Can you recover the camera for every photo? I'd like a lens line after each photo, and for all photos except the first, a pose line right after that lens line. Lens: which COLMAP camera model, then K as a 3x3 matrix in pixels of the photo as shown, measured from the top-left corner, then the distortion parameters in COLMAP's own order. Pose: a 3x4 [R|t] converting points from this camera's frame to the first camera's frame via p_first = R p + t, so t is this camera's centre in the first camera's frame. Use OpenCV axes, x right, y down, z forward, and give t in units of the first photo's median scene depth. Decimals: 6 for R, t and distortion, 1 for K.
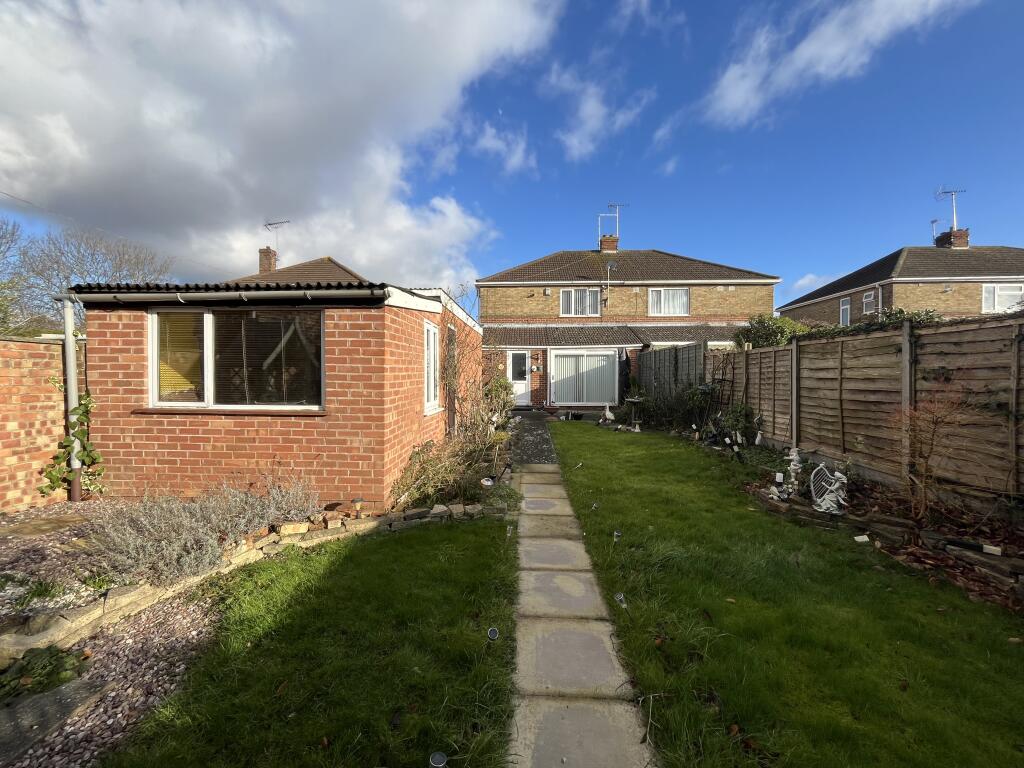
lens RADIAL K [[417.4, 0, 511.1], [0, 417.4, 383.0], [0, 0, 1]] dist [-0.001307, -0.000097]
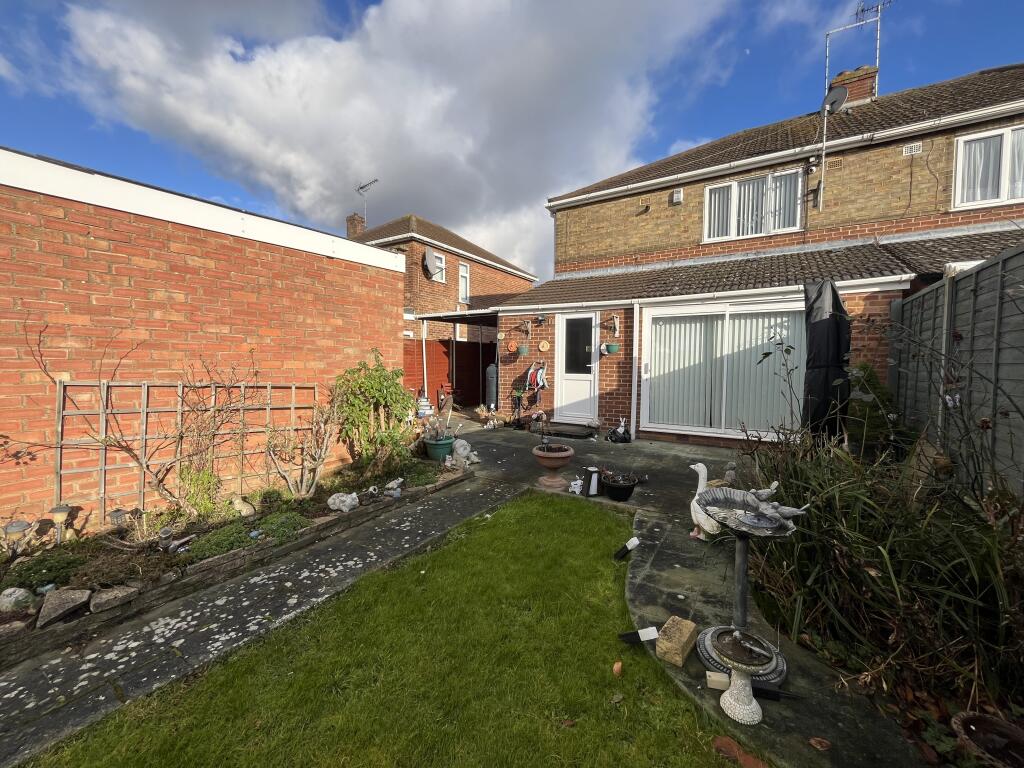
lens RADIAL K [[417.4, 0, 511.0], [0, 417.4, 382.0], [0, 0, 1]] dist [-0.001307, -0.000097]
pose [[0.869343, 0.026924, -0.493476, 0.194237], [-0.010191, 0.999279, 0.036568, -0.013006], [0.494104, -0.026761, 0.868991, 0.526400]]
